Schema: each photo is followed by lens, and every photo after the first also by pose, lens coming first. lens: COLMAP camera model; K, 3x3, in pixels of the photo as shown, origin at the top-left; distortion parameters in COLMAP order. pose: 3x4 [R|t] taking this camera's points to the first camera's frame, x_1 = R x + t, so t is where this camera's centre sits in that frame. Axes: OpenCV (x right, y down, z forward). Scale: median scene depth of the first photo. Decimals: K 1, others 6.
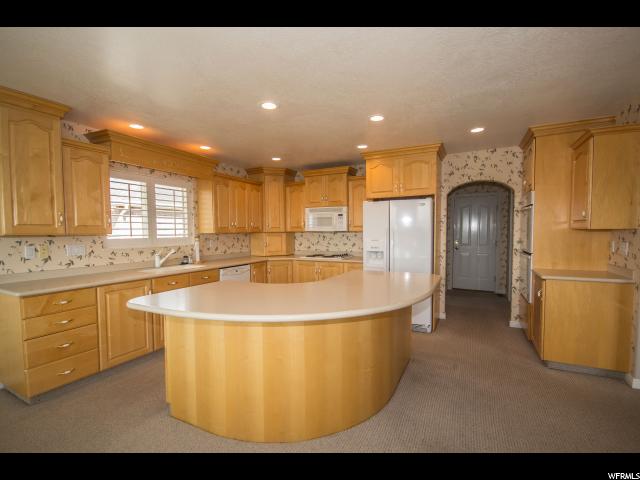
lens RADIAL K [[298.2, 0, 321.1], [0, 298.2, 245.5], [0, 0, 1]] dist [0.024362, -0.013185]
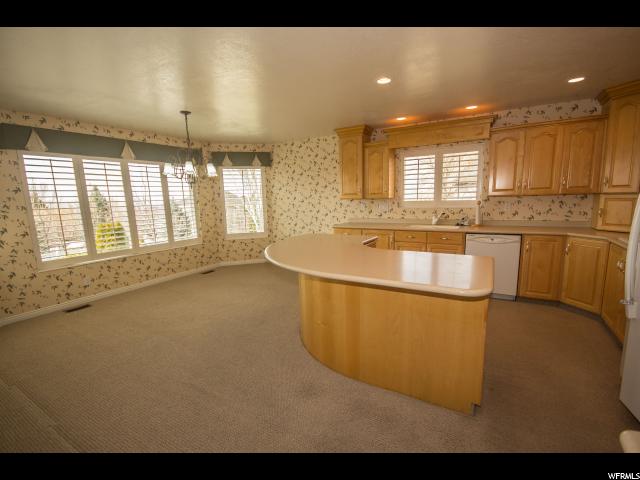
lens RADIAL K [[298.2, 0, 321.1], [0, 298.2, 245.5], [0, 0, 1]] dist [0.024362, -0.013185]
pose [[-0.050239, 0.171166, -0.983960, 0.710454], [-0.021873, 0.984780, 0.172425, -0.045603], [0.998498, 0.030184, -0.045730, 0.601040]]
